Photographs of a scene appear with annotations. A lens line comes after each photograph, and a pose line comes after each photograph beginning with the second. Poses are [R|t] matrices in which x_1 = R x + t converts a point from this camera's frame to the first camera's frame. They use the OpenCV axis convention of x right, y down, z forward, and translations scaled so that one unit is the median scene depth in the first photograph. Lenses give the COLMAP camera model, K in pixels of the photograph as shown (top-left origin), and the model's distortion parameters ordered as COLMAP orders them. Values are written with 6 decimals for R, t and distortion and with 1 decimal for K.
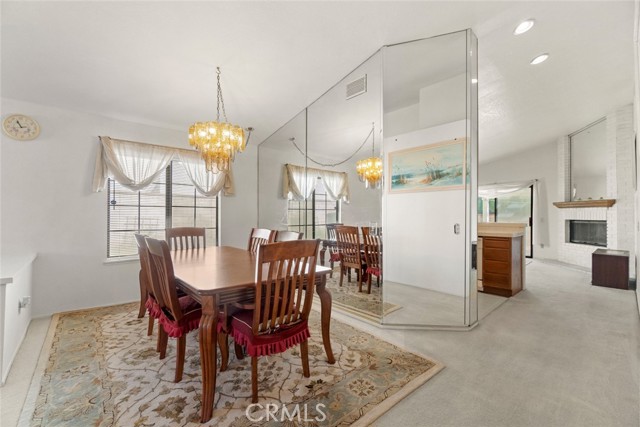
lens RADIAL K [[275.6, 0, 320.5], [0, 275.6, 216.3], [0, 0, 1]] dist [-0.002424, -0.000686]
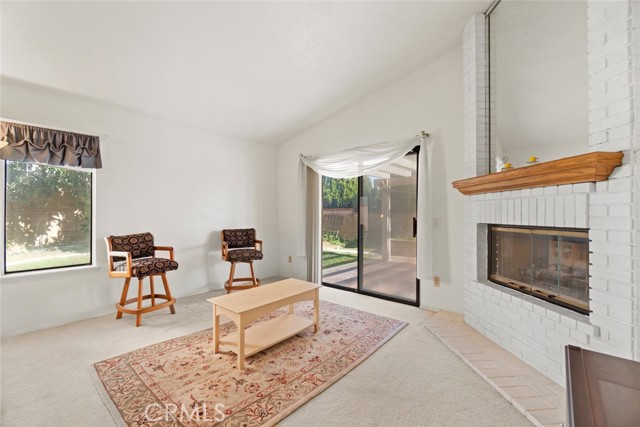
lens RADIAL K [[275.6, 0, 320.2], [0, 275.6, 213.0], [0, 0, 1]] dist [-0.002424, -0.000686]
pose [[0.991118, 0.002122, 0.132967, 0.617447], [-0.000852, 0.999953, -0.009608, 0.001752], [-0.132981, 0.009409, 0.991074, 0.641912]]
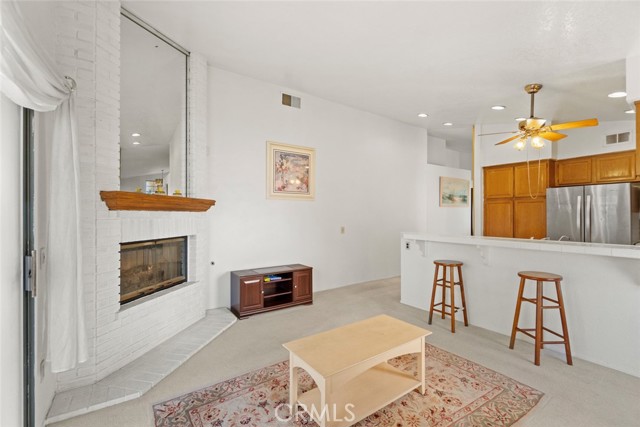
lens RADIAL K [[275.6, 0, 323.0], [0, 275.6, 215.0], [0, 0, 1]] dist [-0.002424, -0.000686]
pose [[-0.993358, 0.004822, 0.114967, 0.604958], [0.006371, 0.999894, 0.013111, -0.026457], [-0.114892, 0.013756, -0.993283, 1.324985]]
